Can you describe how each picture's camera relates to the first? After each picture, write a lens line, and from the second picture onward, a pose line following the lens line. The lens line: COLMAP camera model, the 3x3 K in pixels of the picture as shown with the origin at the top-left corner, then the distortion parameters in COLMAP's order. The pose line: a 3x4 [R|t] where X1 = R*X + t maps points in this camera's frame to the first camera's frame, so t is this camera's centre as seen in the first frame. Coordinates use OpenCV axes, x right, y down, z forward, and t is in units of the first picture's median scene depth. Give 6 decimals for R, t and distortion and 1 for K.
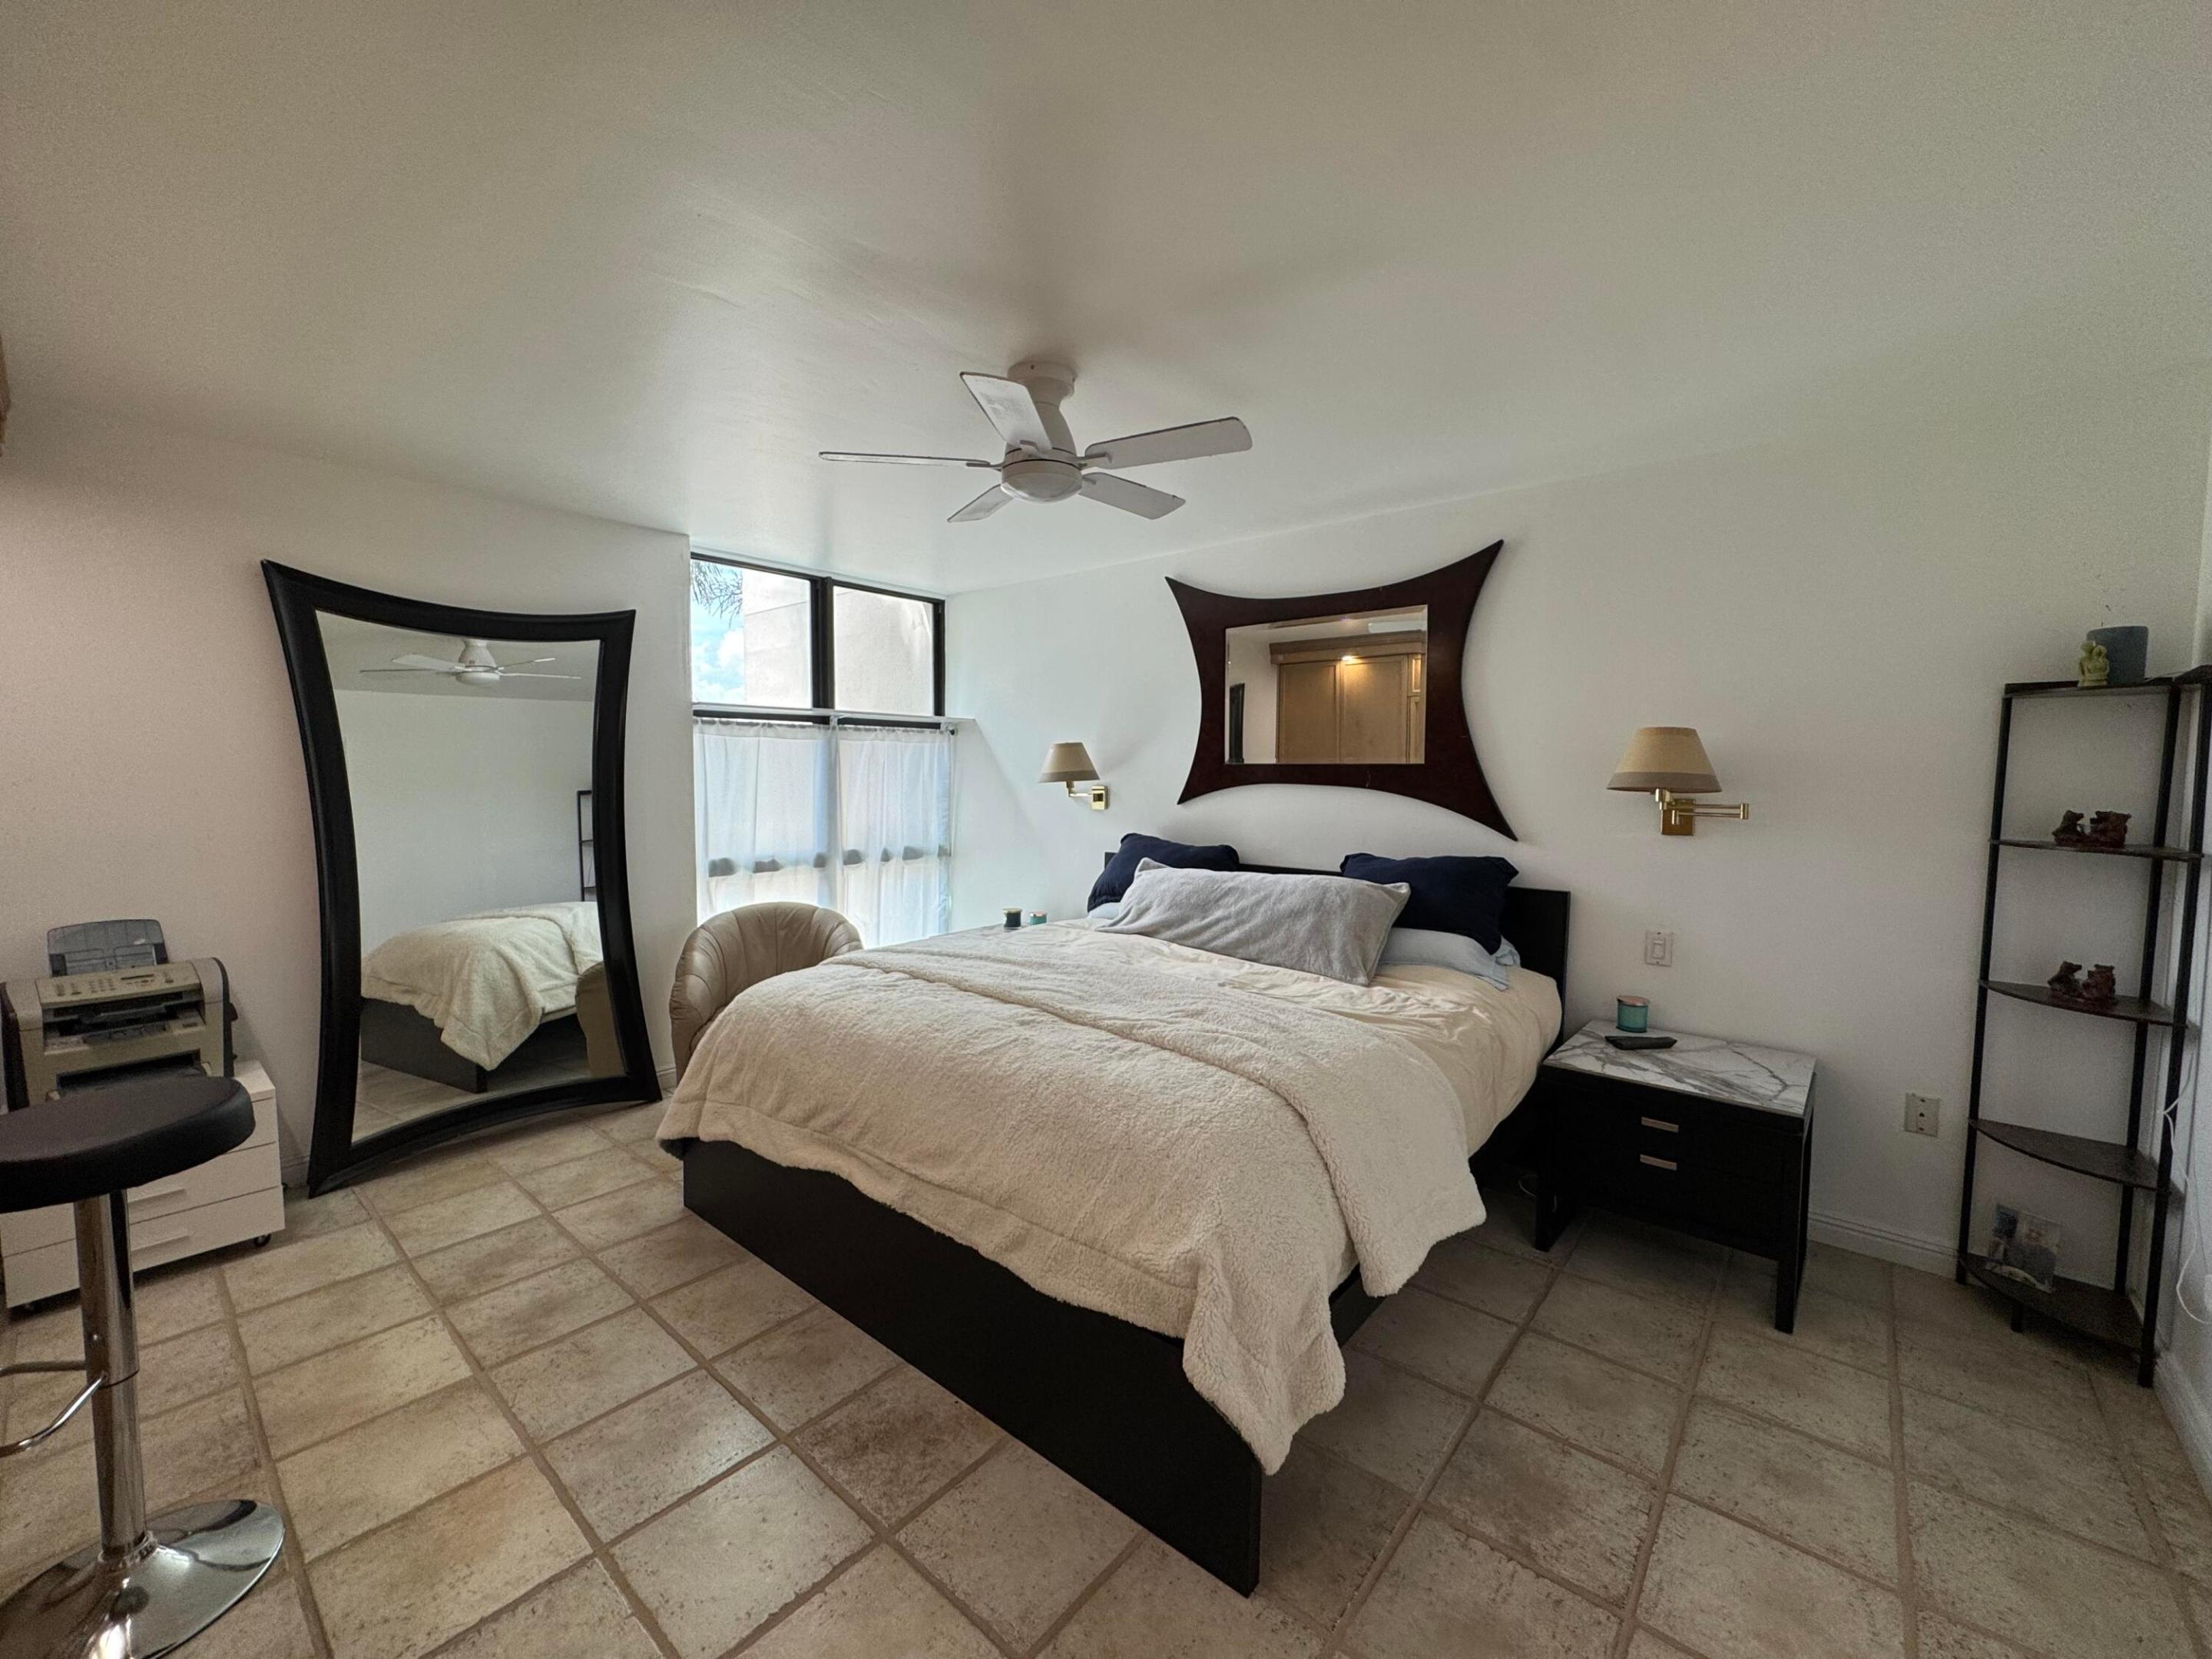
lens RADIAL K [[885.2, 0, 1105.0], [0, 885.2, 832.4], [0, 0, 1]] dist [-0.002461, -0.000142]
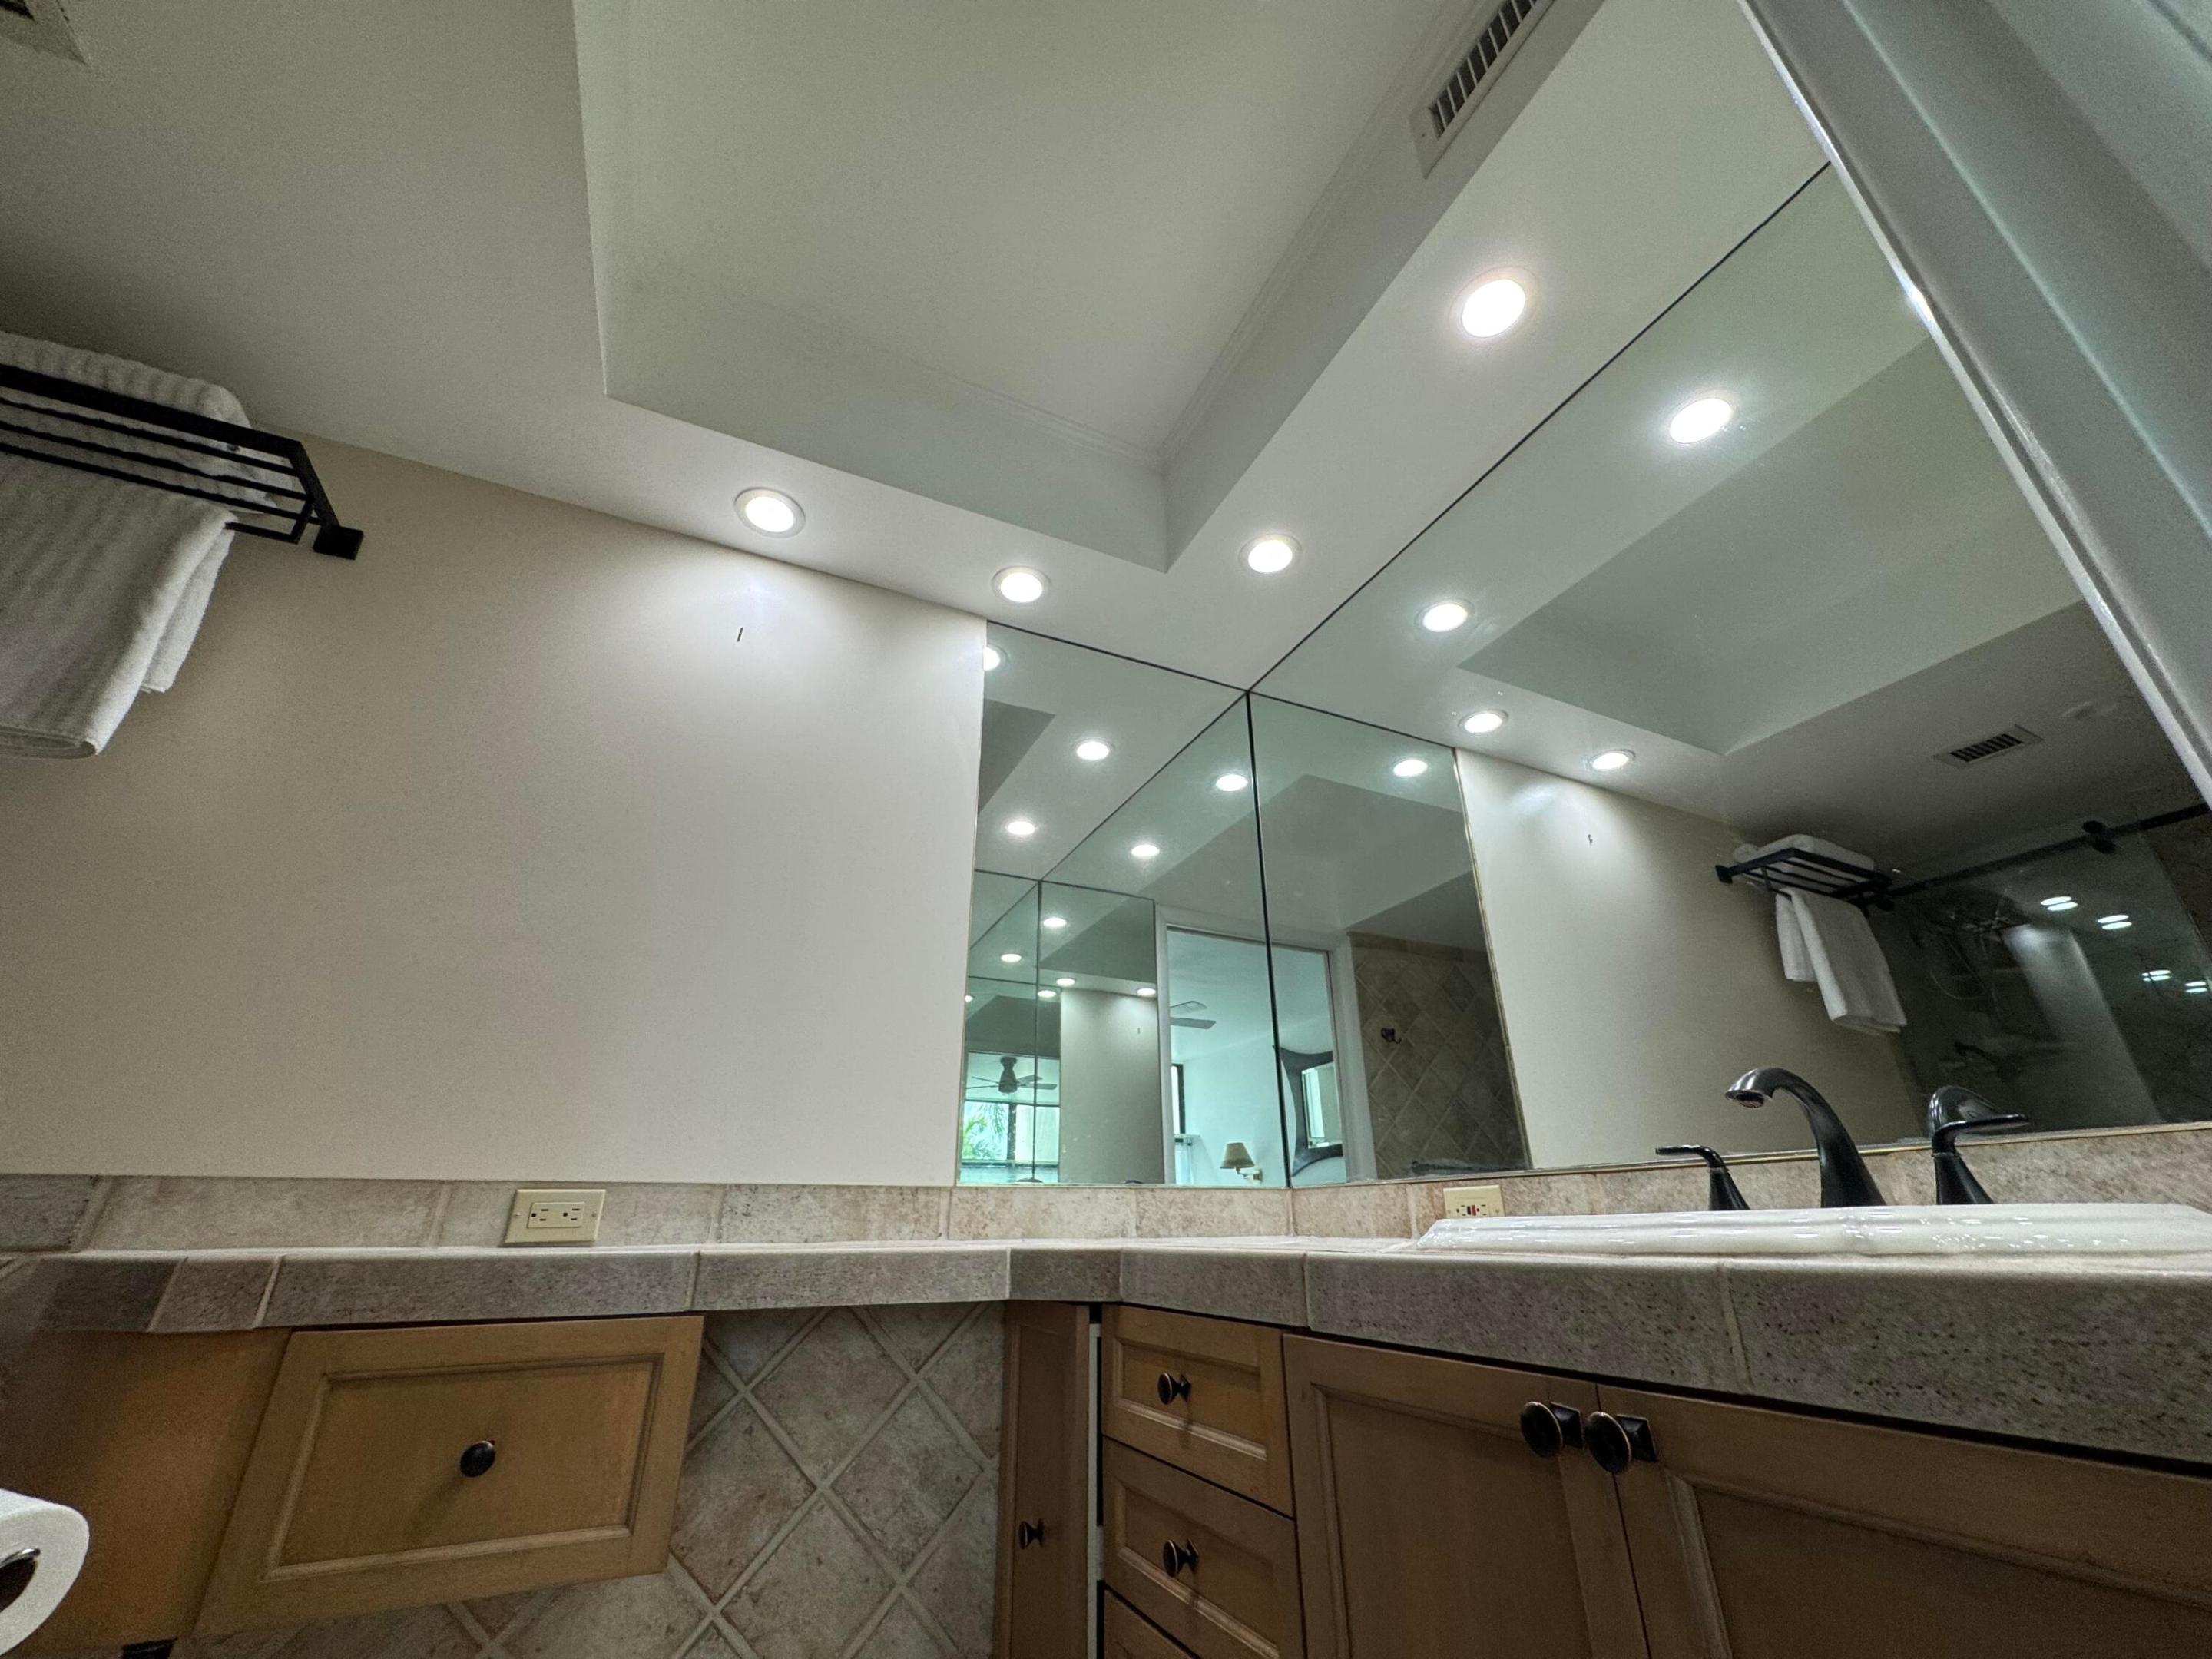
lens RADIAL K [[885.2, 0, 1106.6], [0, 885.2, 826.2], [0, 0, 1]] dist [-0.002461, -0.000142]
pose [[0.909970, -0.178814, -0.374138, 0.483200], [-0.021084, 0.881131, -0.472403, 0.173426], [0.414137, 0.437761, 0.798033, -0.756156]]
